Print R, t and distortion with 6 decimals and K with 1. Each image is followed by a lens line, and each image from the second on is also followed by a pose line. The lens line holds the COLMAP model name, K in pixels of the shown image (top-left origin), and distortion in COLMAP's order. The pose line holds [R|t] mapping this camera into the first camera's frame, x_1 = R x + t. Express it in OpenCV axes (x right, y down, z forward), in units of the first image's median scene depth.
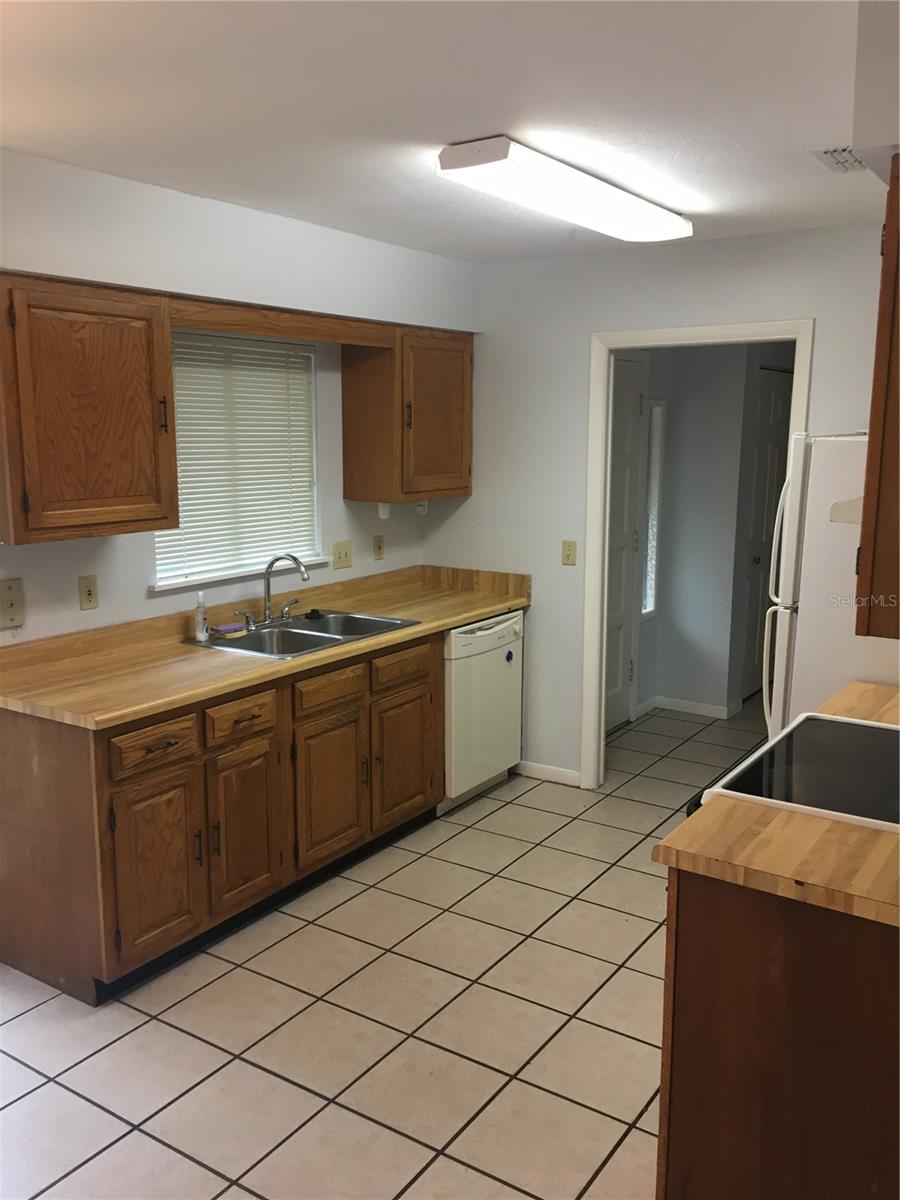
lens RADIAL K [[1017.9, 0, 450.0], [0, 1017.9, 600.0], [0, 0, 1]] dist [0.078539, -0.091153]
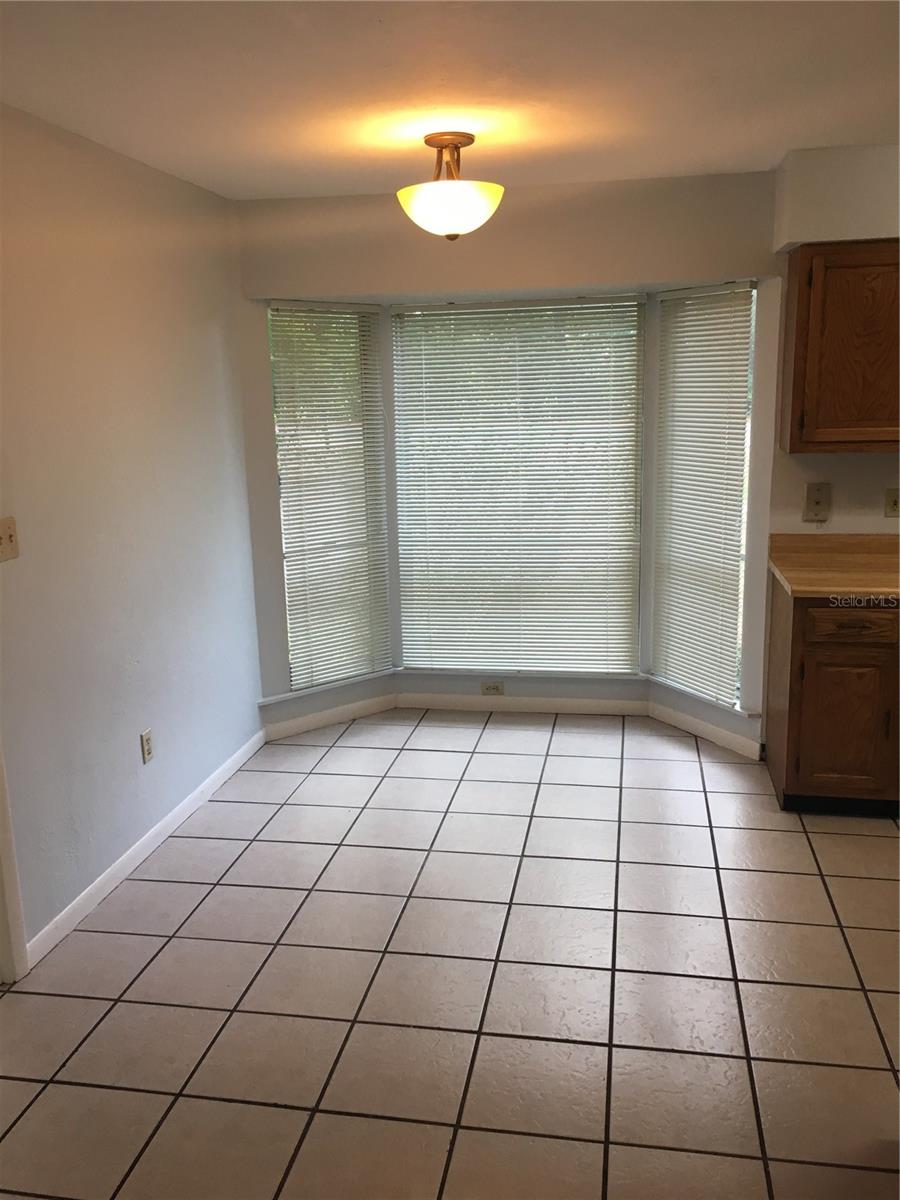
lens RADIAL K [[1017.9, 0, 450.0], [0, 1017.9, 600.0], [0, 0, 1]] dist [0.078539, -0.091153]
pose [[0.396271, 0.179950, -0.900326, 0.573412], [-0.130717, 0.981673, 0.138675, 0.005528], [0.908781, 0.062735, 0.412531, 0.057175]]
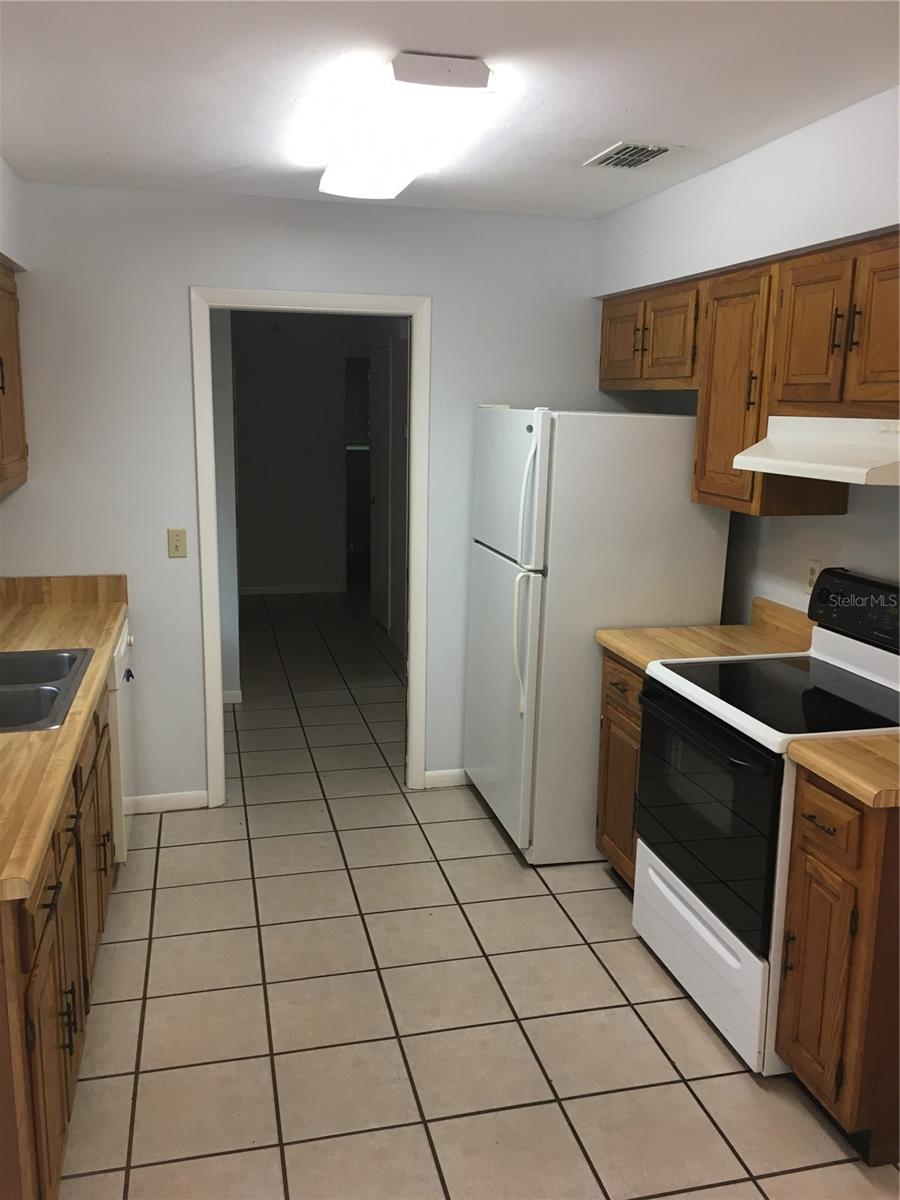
lens RADIAL K [[1017.9, 0, 450.0], [0, 1017.9, 600.0], [0, 0, 1]] dist [0.078539, -0.091153]
pose [[0.671788, -0.133636, 0.728590, -0.512779], [0.112249, 0.990599, 0.078195, -0.057326], [-0.732190, 0.029253, 0.680472, 0.347337]]
